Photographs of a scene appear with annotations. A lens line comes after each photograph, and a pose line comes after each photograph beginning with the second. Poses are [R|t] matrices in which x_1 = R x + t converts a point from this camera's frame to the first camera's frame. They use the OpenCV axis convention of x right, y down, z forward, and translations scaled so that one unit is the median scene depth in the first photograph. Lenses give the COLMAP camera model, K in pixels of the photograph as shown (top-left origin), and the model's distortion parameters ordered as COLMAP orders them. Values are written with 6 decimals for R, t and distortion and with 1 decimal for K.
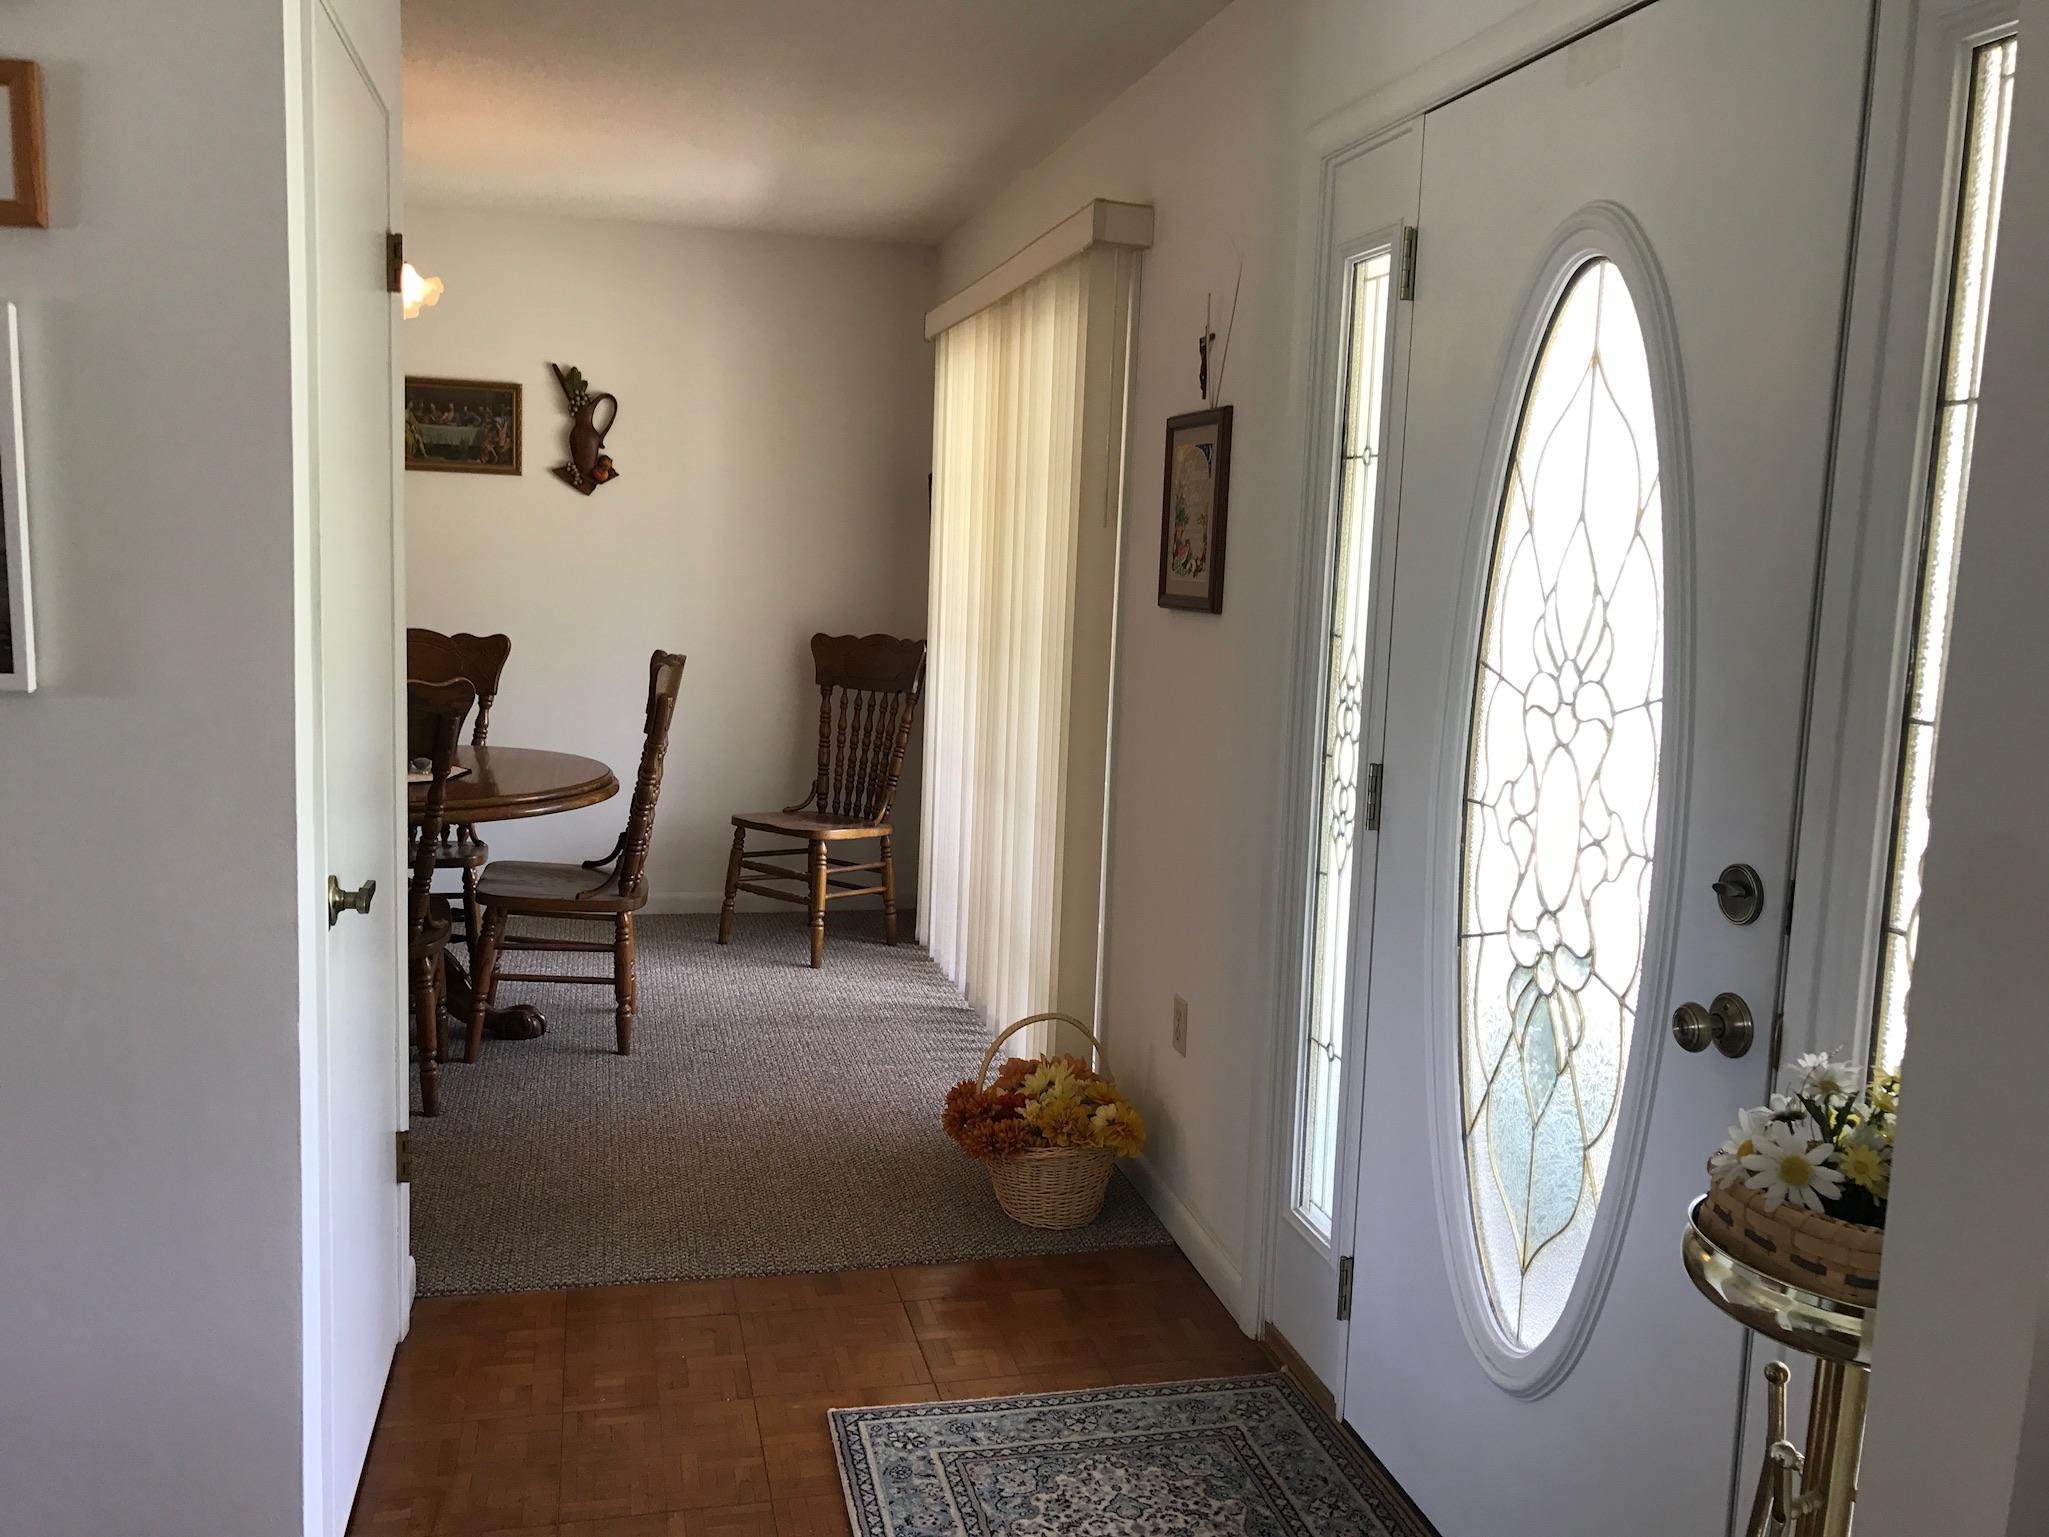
lens RADIAL K [[1690.9, 0, 1024.5], [0, 1690.9, 768.5], [0, 0, 1]] dist [0.035265, 0.000885]
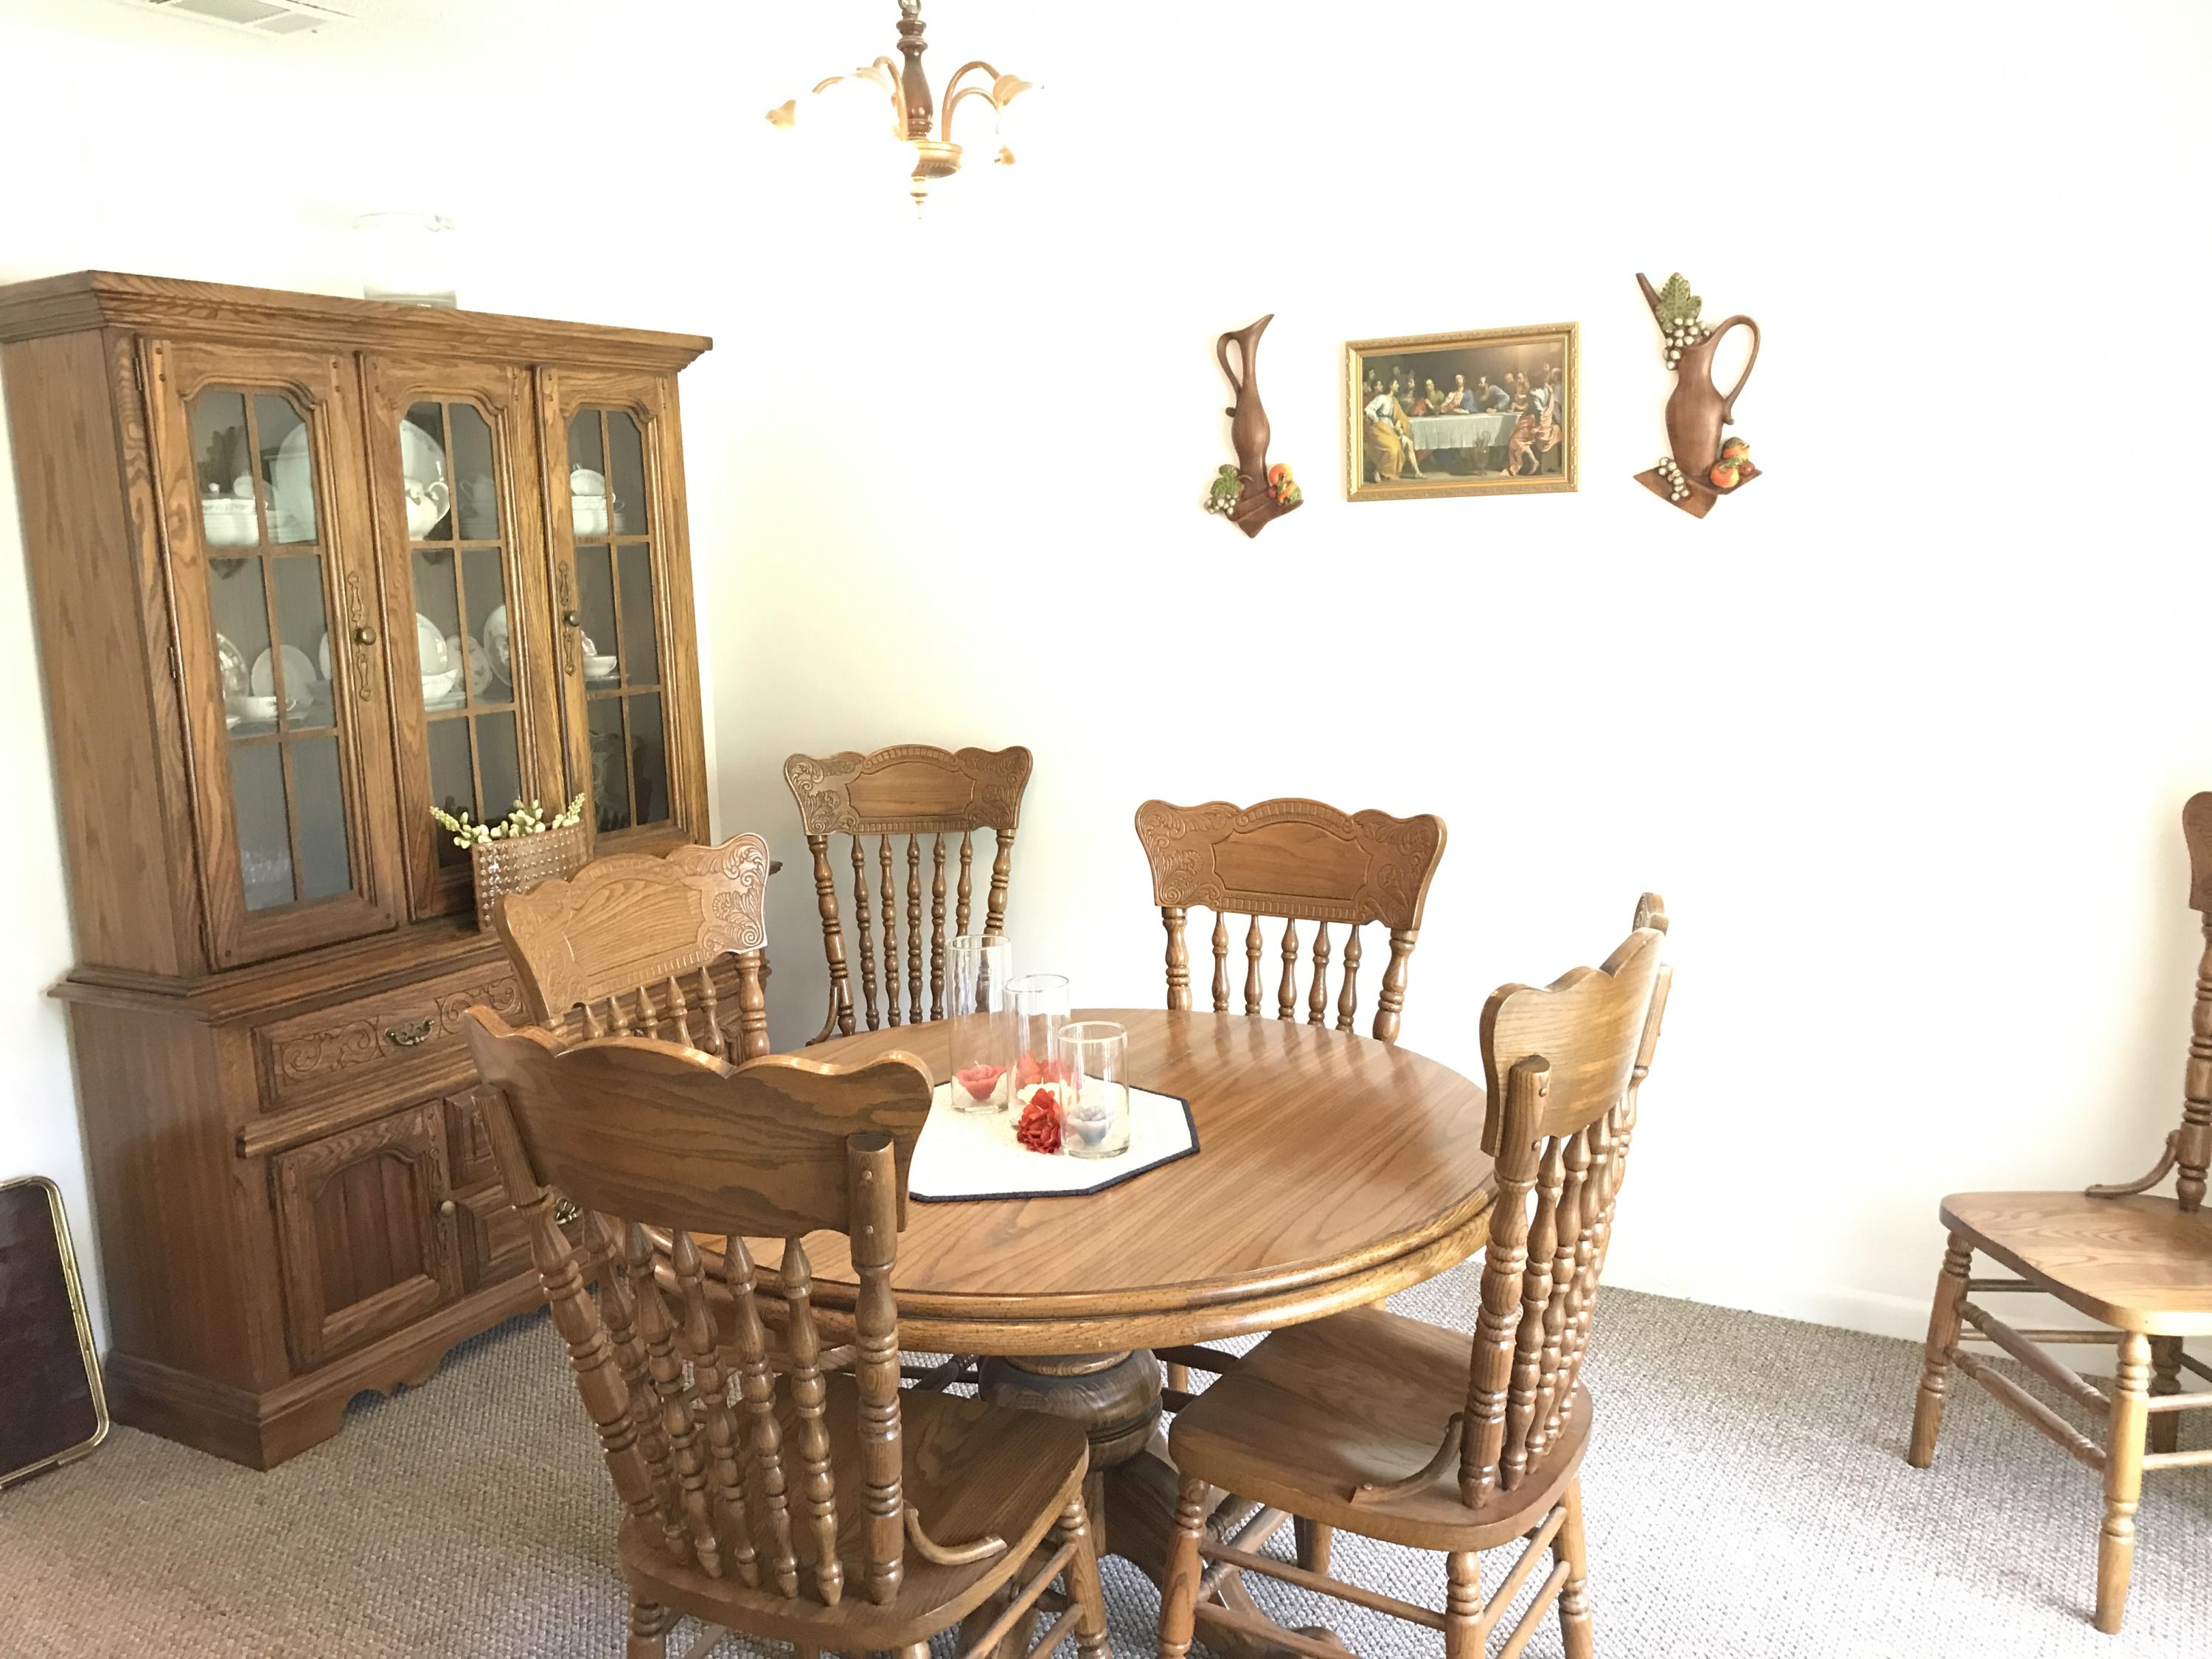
lens RADIAL K [[1825.4, 0, 1106.0], [0, 1825.4, 829.5], [0, 0, 1]] dist [0.035265, 0.000885]
pose [[0.716190, 0.050955, -0.696043, 0.007512], [-0.029151, 0.998645, 0.043113, -0.086475], [0.697296, -0.010587, 0.716705, 0.478098]]
